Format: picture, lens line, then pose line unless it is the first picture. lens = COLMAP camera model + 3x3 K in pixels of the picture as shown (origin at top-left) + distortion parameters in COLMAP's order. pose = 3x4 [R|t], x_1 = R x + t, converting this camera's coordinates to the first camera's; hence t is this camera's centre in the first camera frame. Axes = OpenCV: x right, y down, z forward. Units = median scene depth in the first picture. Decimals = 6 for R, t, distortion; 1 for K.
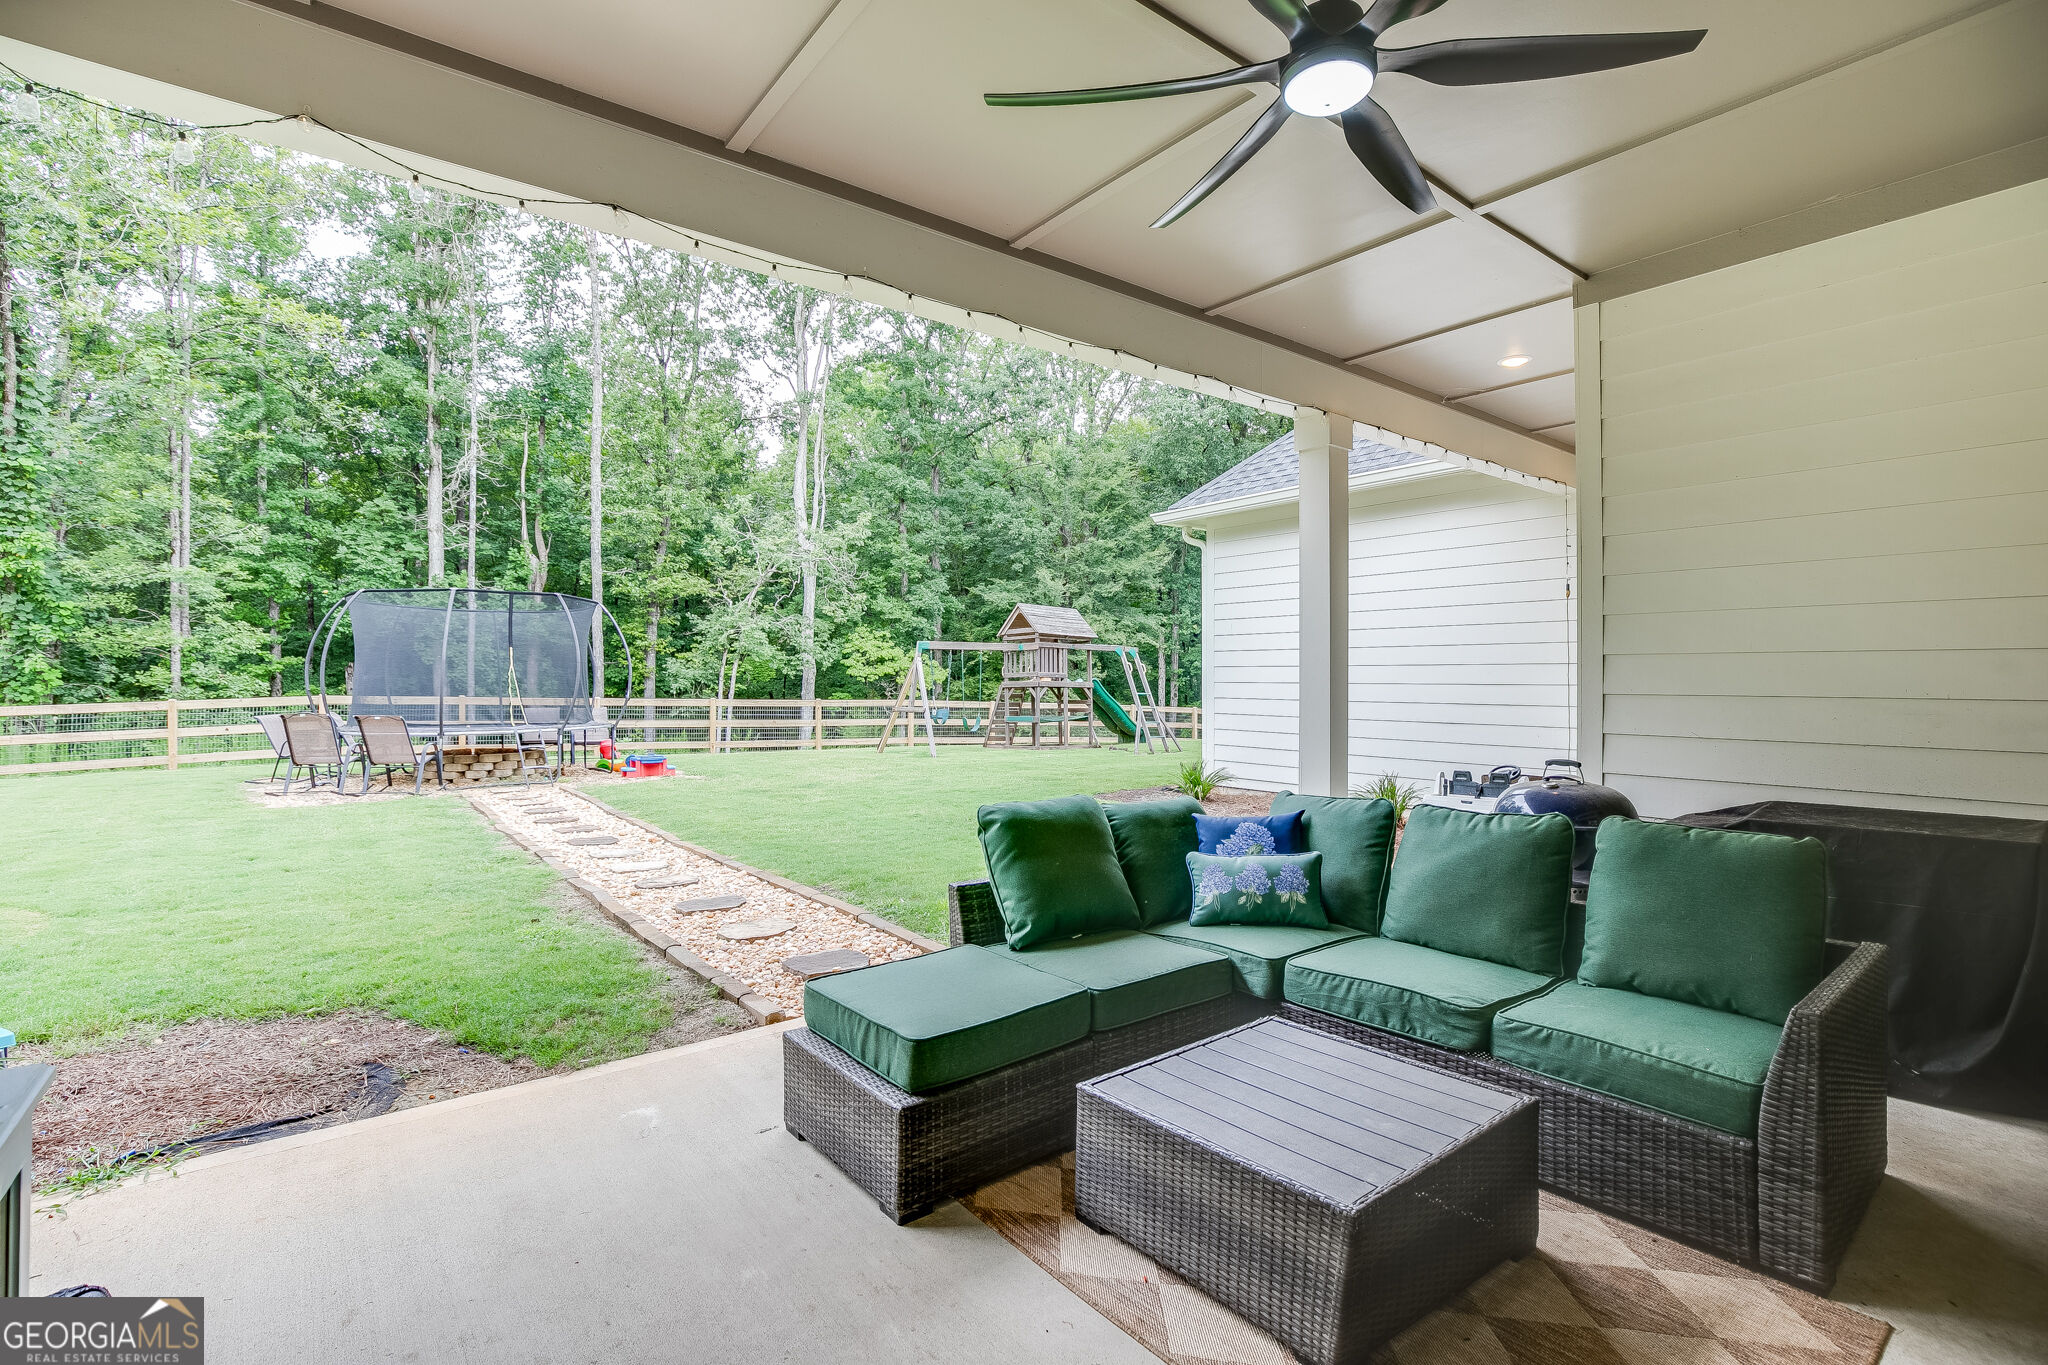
lens RADIAL K [[935.9, 0, 1016.4], [0, 935.9, 677.5], [0, 0, 1]] dist [0.002676, 0.001005]
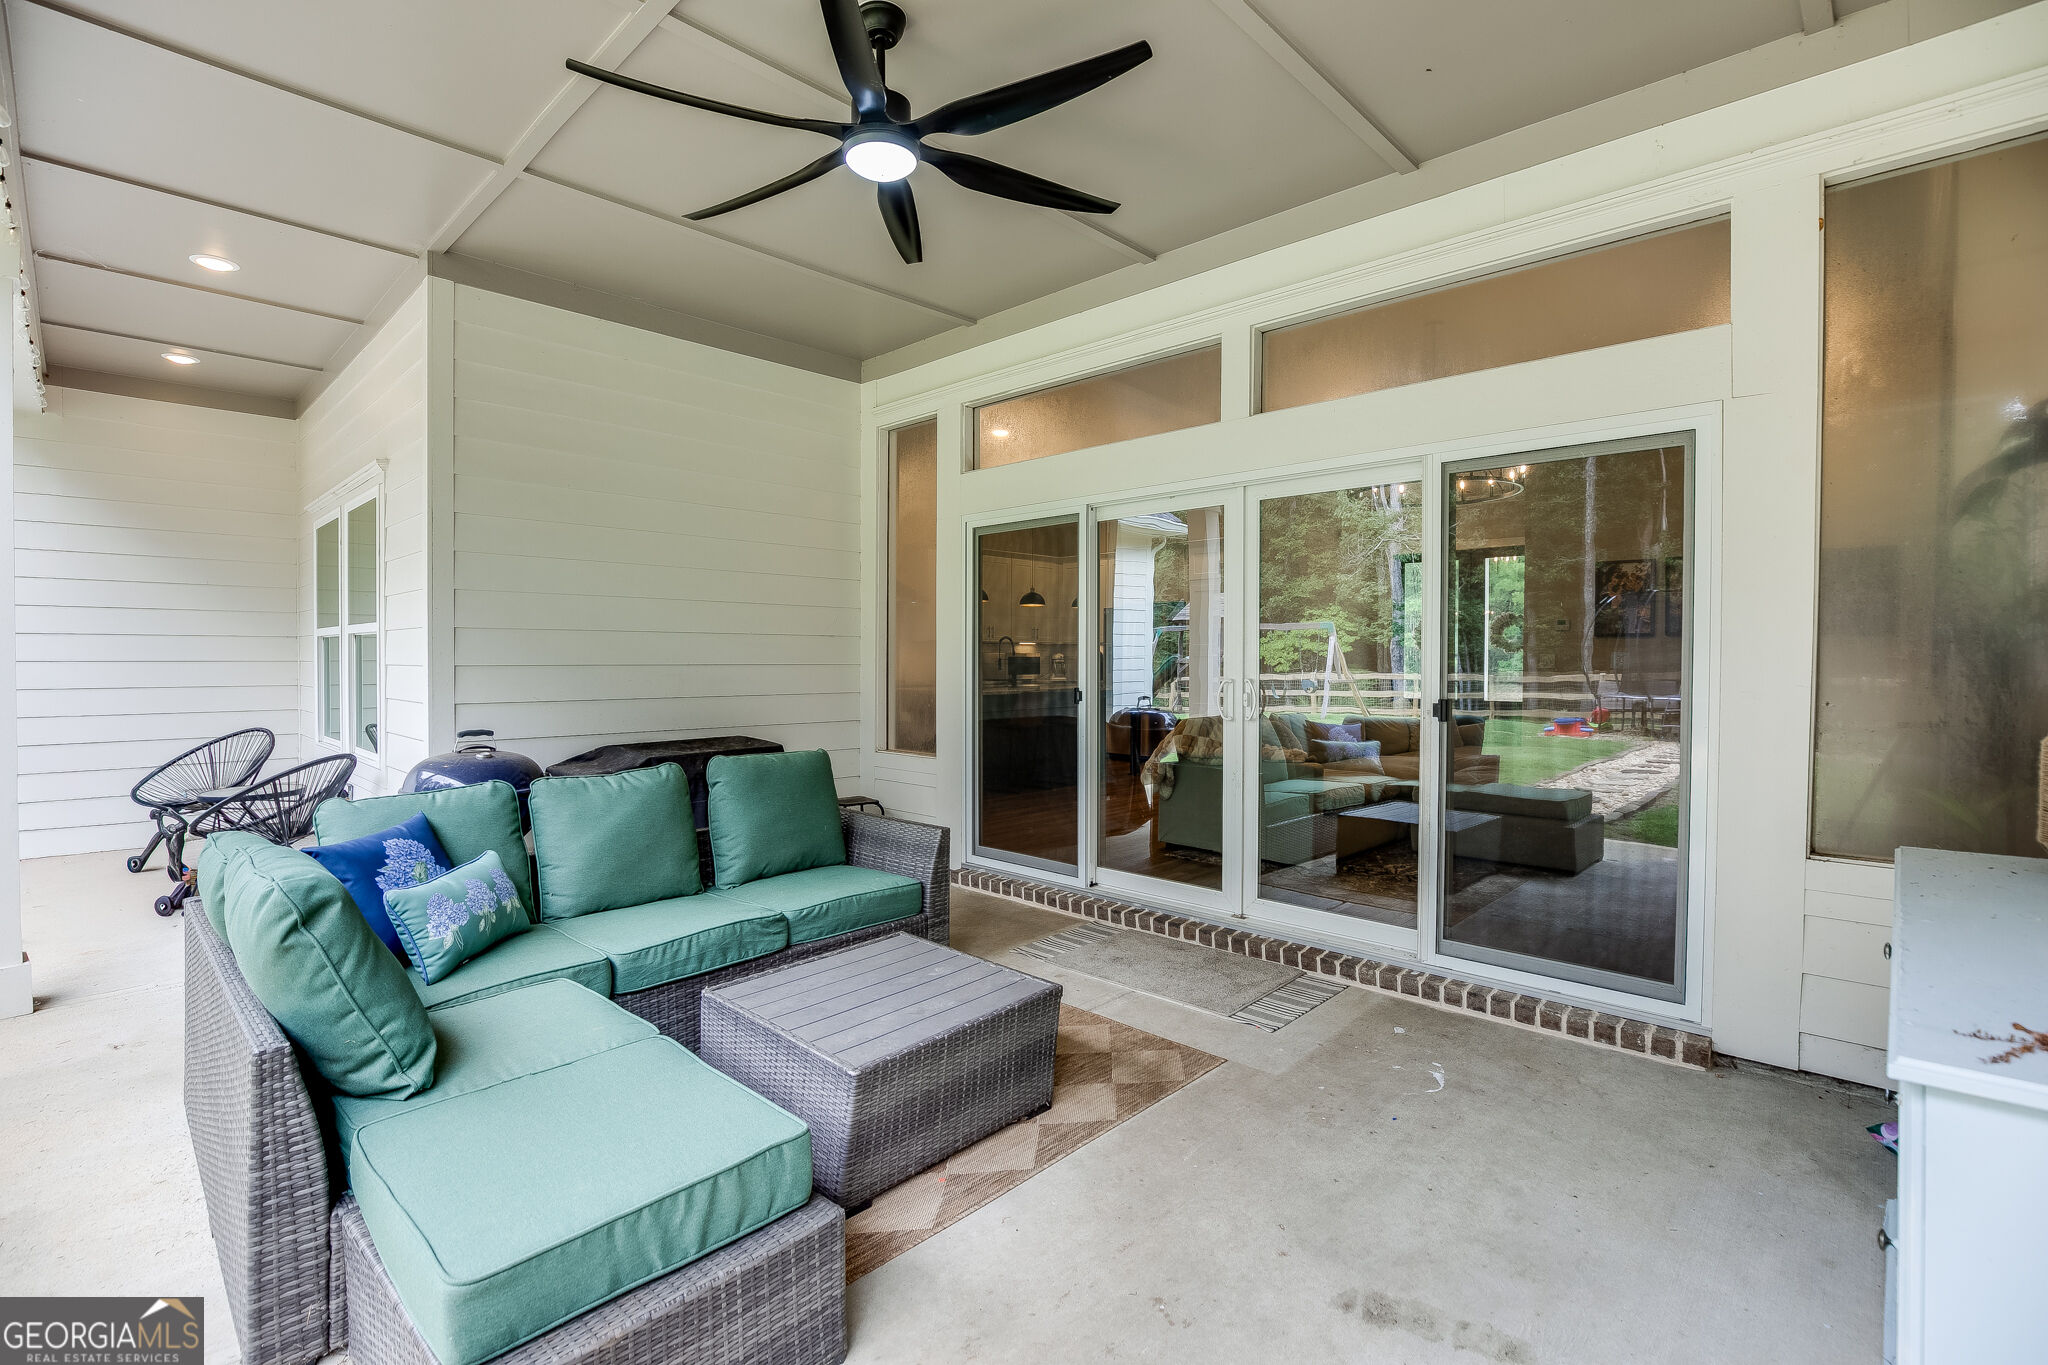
lens RADIAL K [[935.9, 0, 1017.8], [0, 935.9, 675.7], [0, 0, 1]] dist [0.002676, 0.001005]
pose [[-0.115878, -0.021157, 0.993038, -0.720425], [-0.006216, 0.999769, 0.020575, 0.006391], [-0.993244, -0.003788, -0.115982, 0.762296]]
